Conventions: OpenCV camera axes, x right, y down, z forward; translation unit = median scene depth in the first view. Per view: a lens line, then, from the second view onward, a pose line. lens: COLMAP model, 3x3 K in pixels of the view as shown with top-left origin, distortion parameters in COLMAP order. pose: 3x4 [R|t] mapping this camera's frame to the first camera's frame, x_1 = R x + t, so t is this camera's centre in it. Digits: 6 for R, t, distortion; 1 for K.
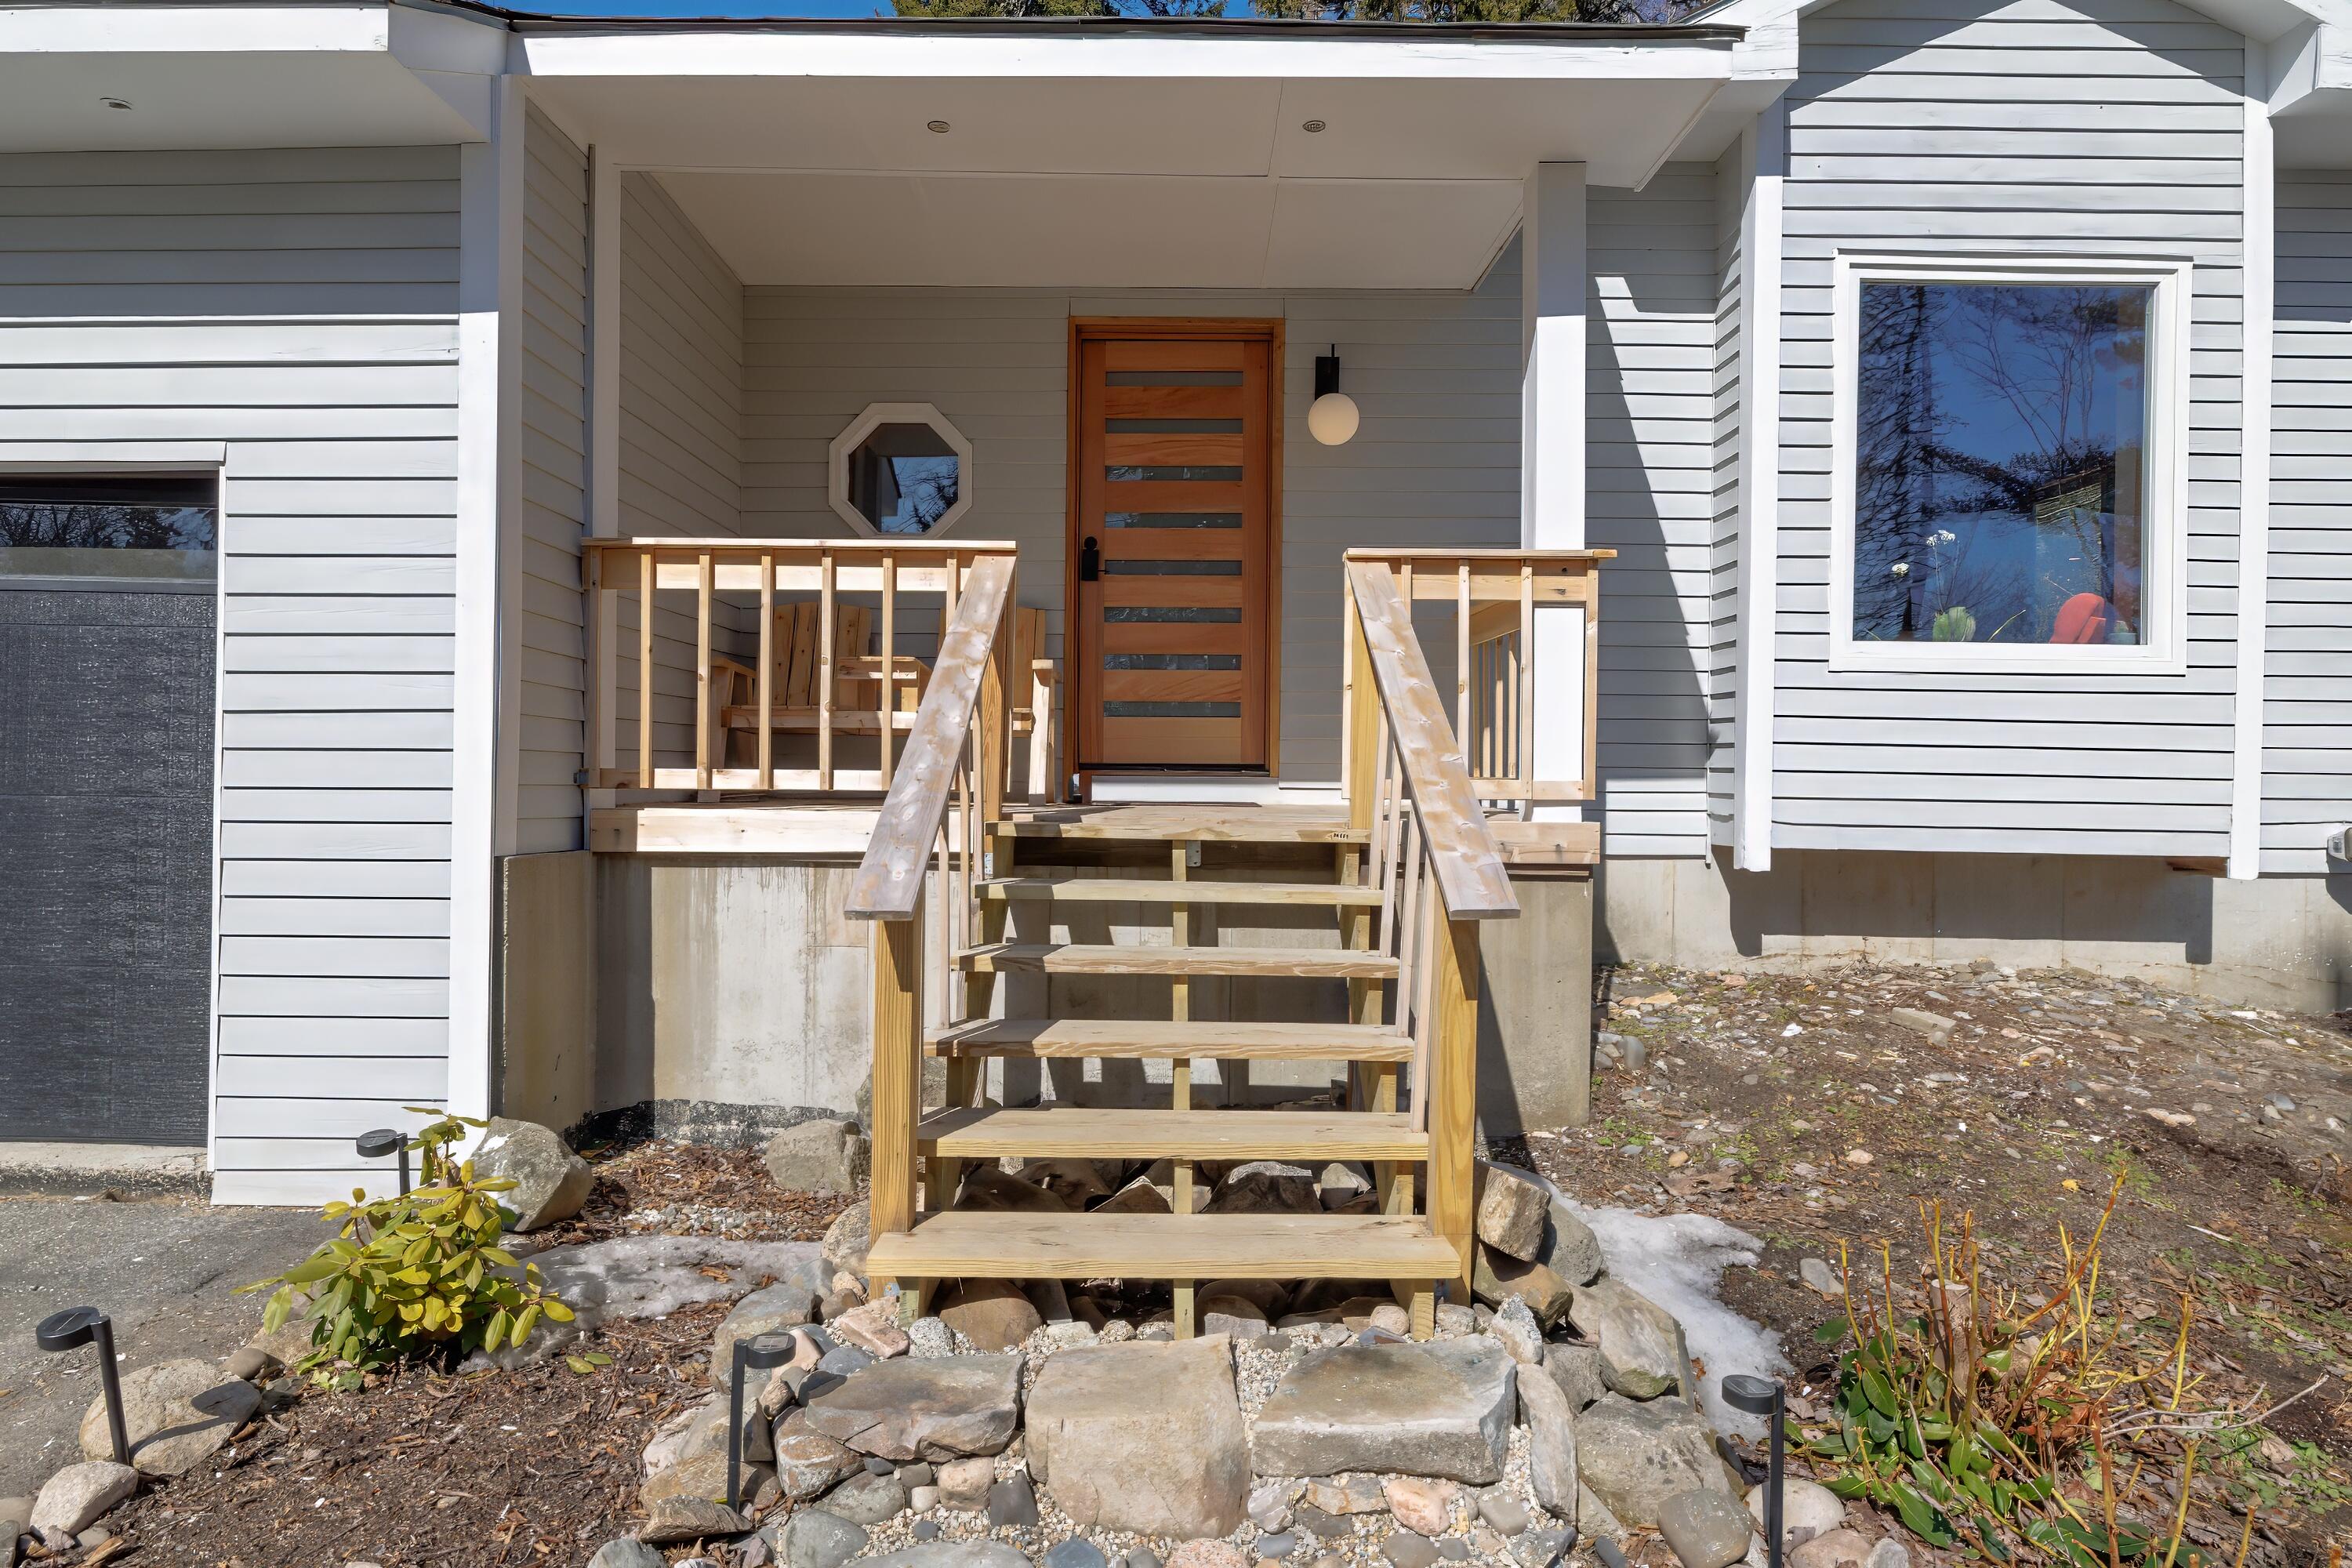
lens RADIAL K [[1337.8, 0, 1183.6], [0, 1337.8, 787.0], [0, 0, 1]] dist [-0.000764, 0.005930]
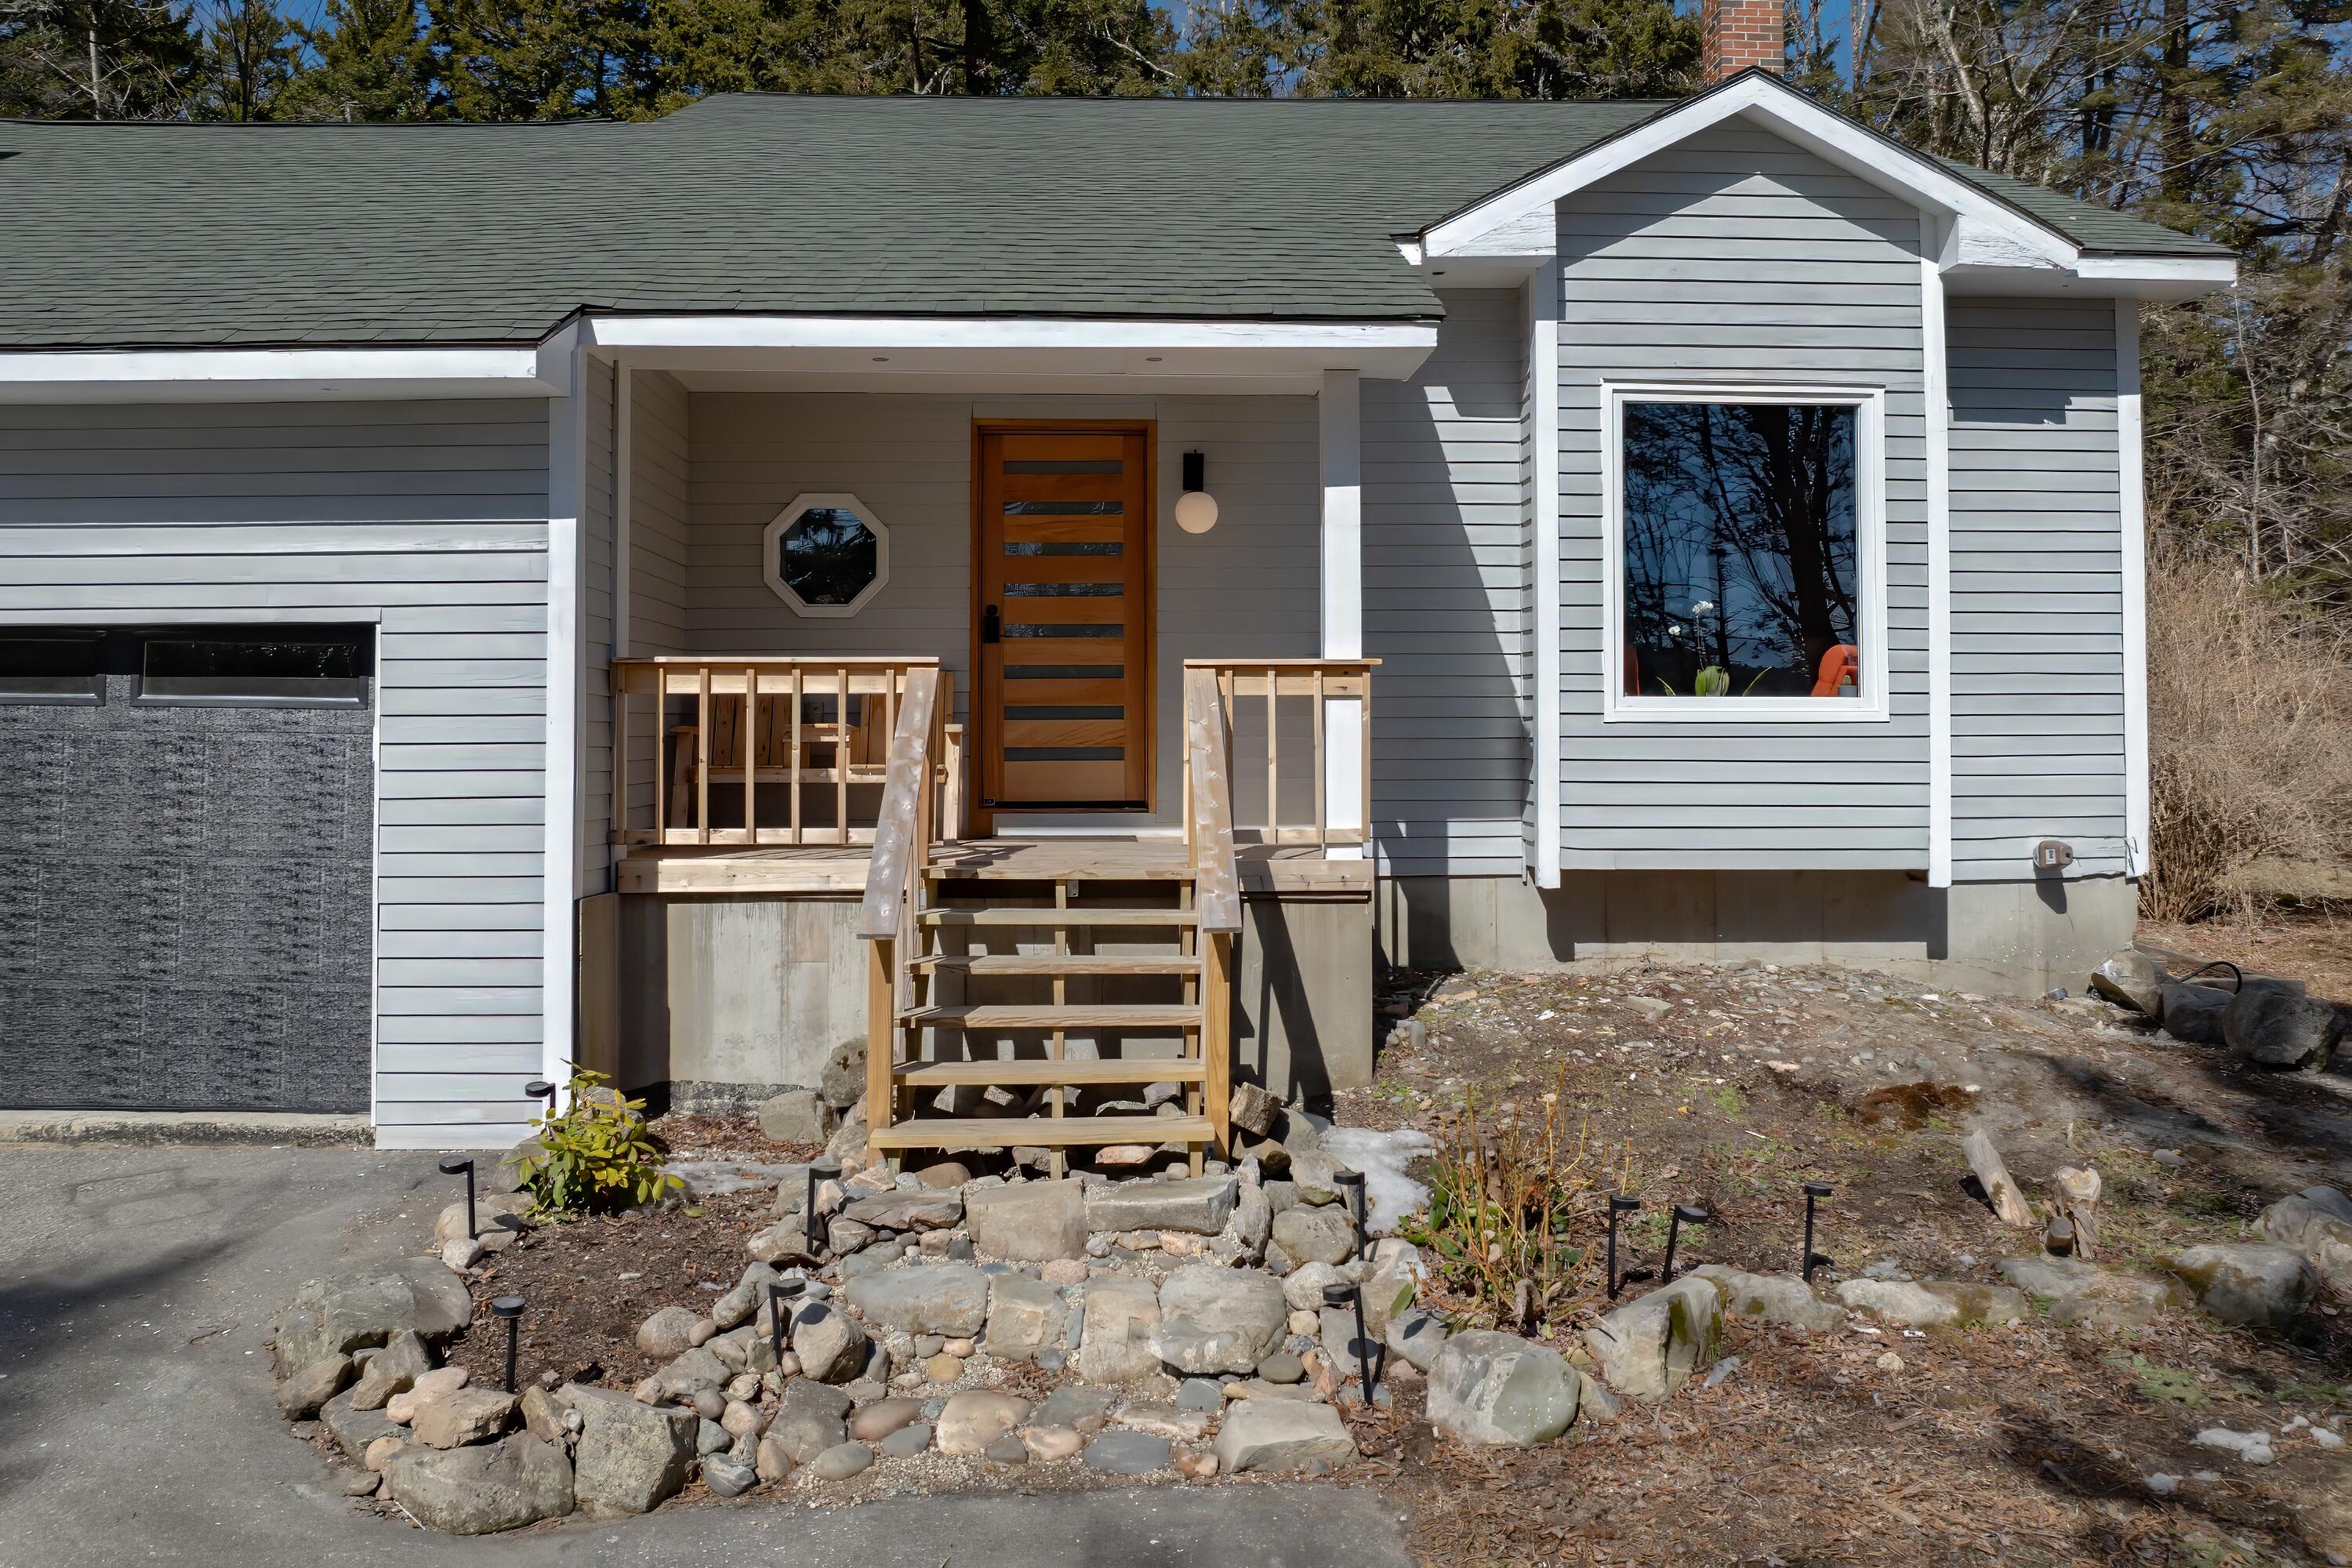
lens RADIAL K [[1593.0, 0, 1180.0], [0, 1593.0, 717.9], [0, 0, 1]] dist [-0.024451, -0.004396]
pose [[0.998655, -0.011045, 0.050648, 0.034886], [0.013018, 0.999163, -0.038782, -0.056112], [-0.050177, 0.039389, 0.997963, -0.598105]]
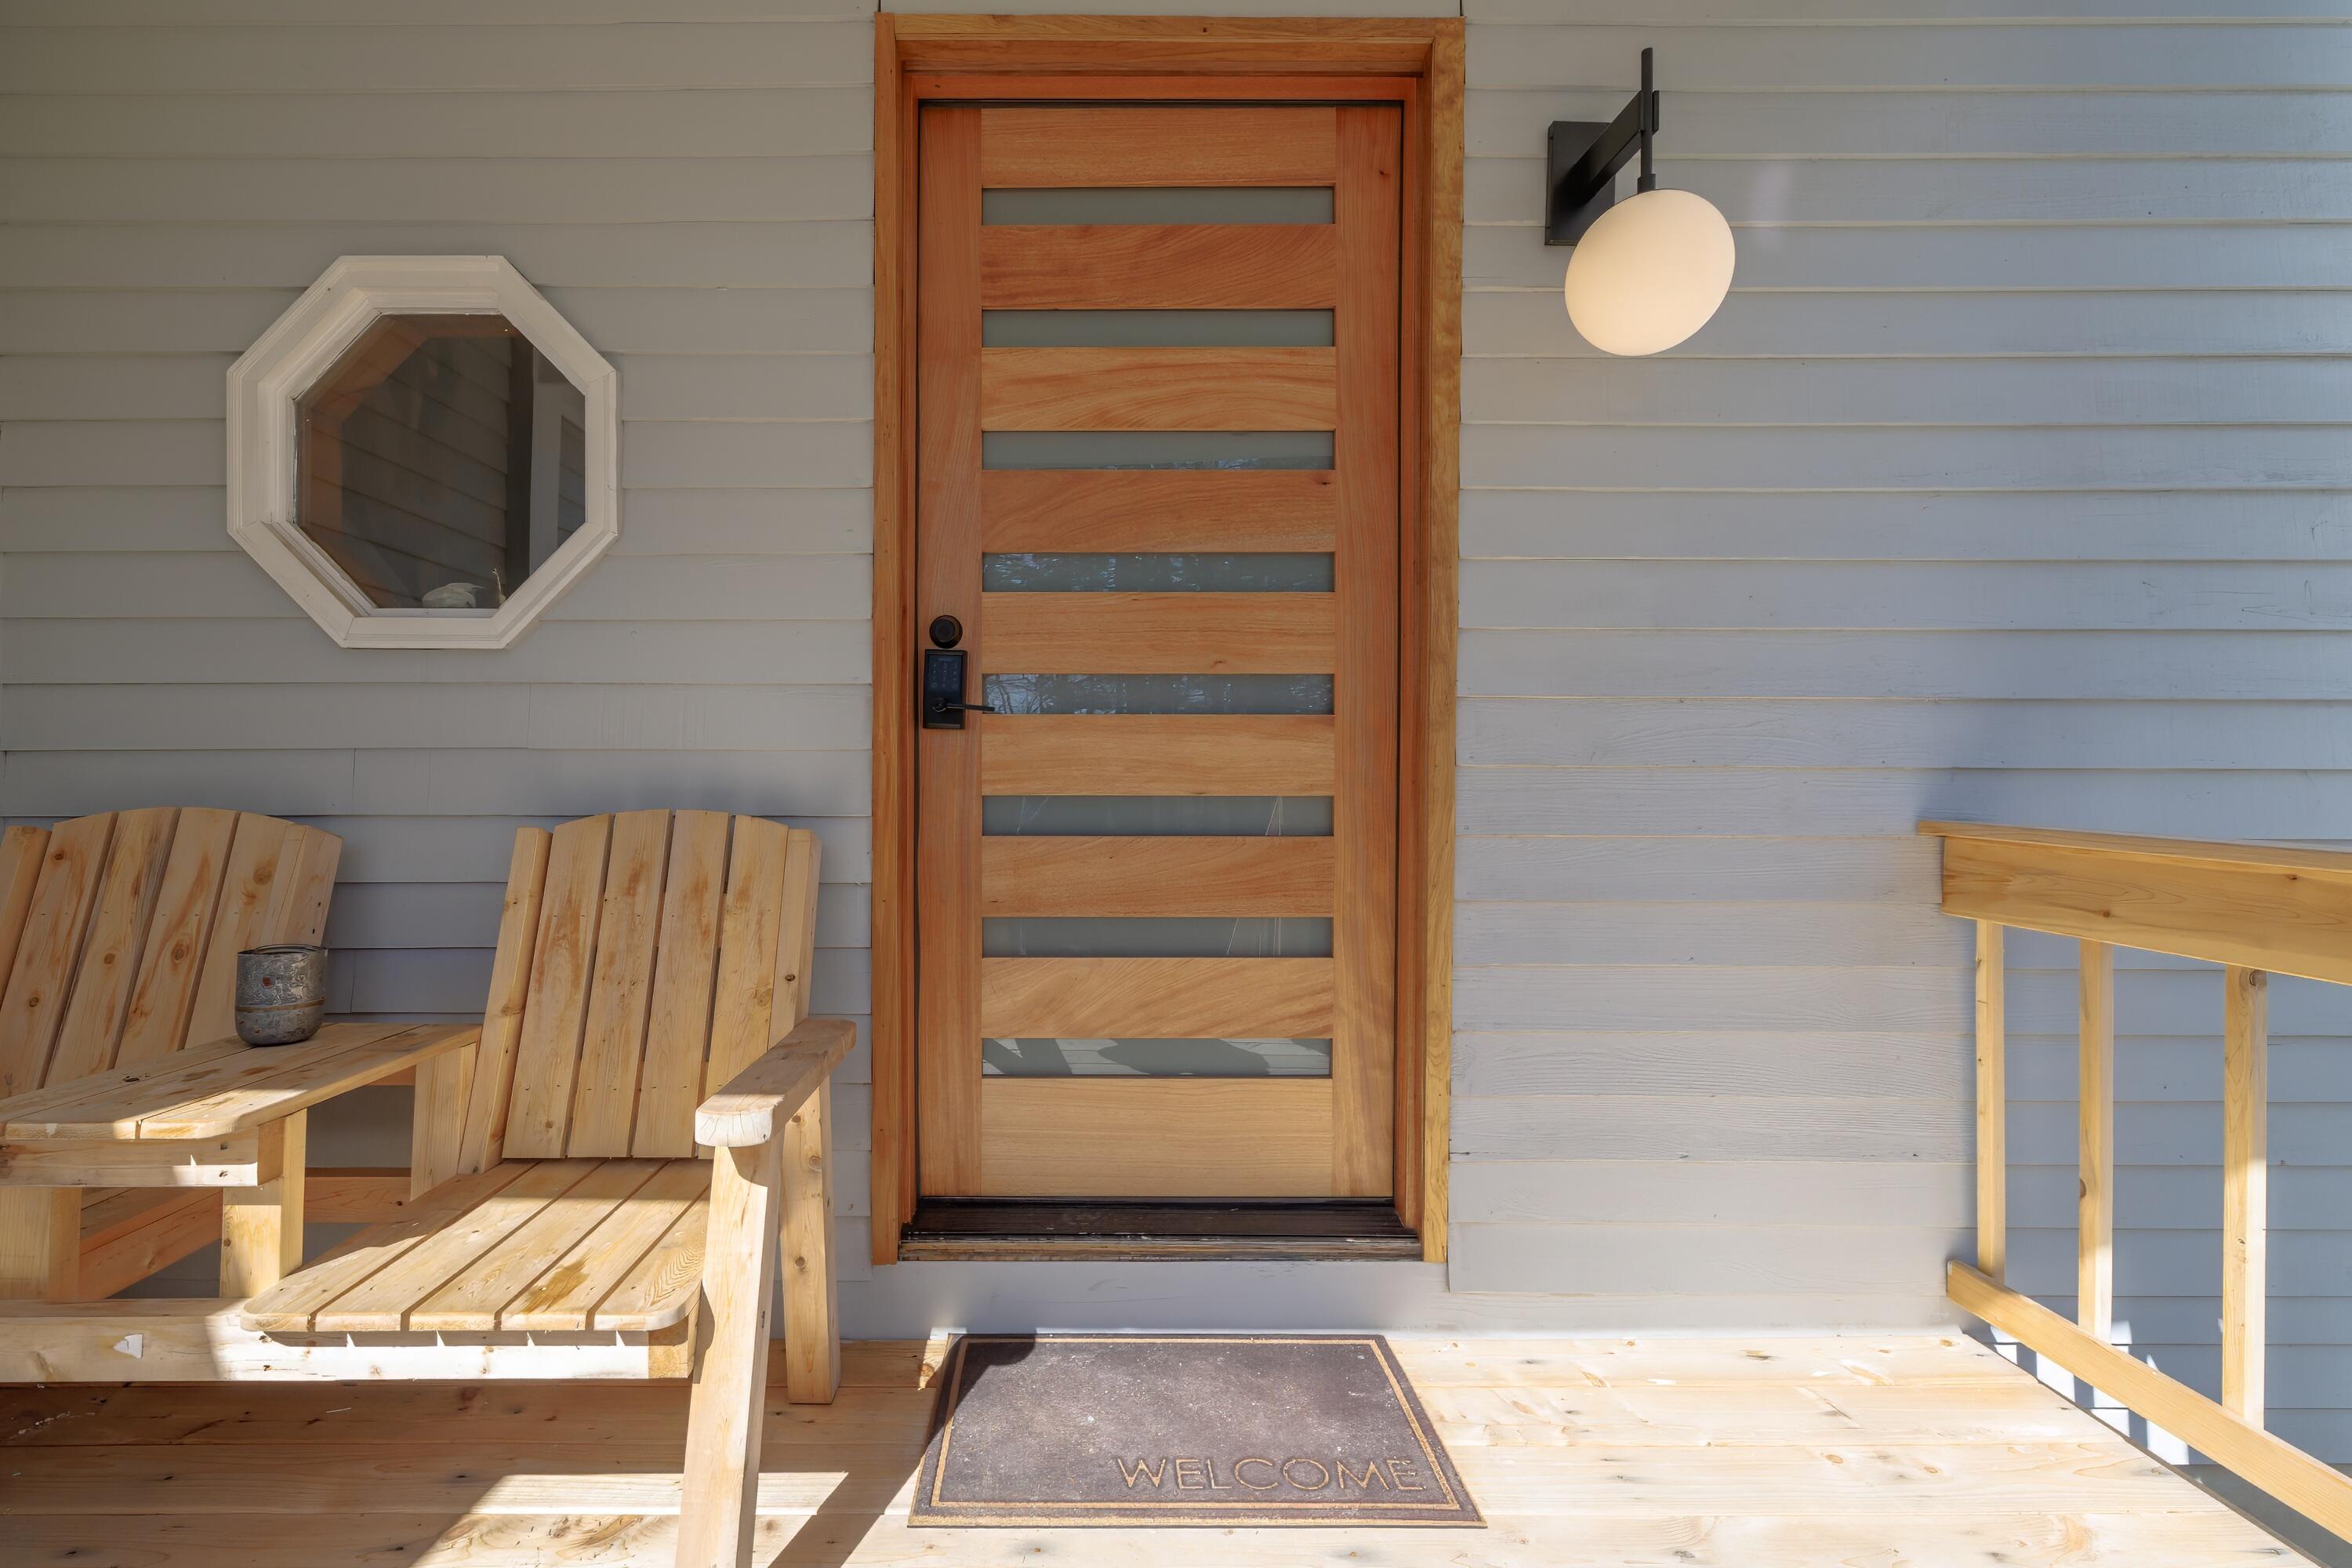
lens RADIAL K [[1012.3, 0, 1107.0], [0, 1012.3, 763.1], [0, 0, 1]] dist [0.002078, 0.000094]
pose [[0.999984, -0.004589, 0.003407, -0.038202], [0.004547, 0.999916, 0.012104, -0.238584], [-0.003463, -0.012088, 0.999921, 1.141104]]
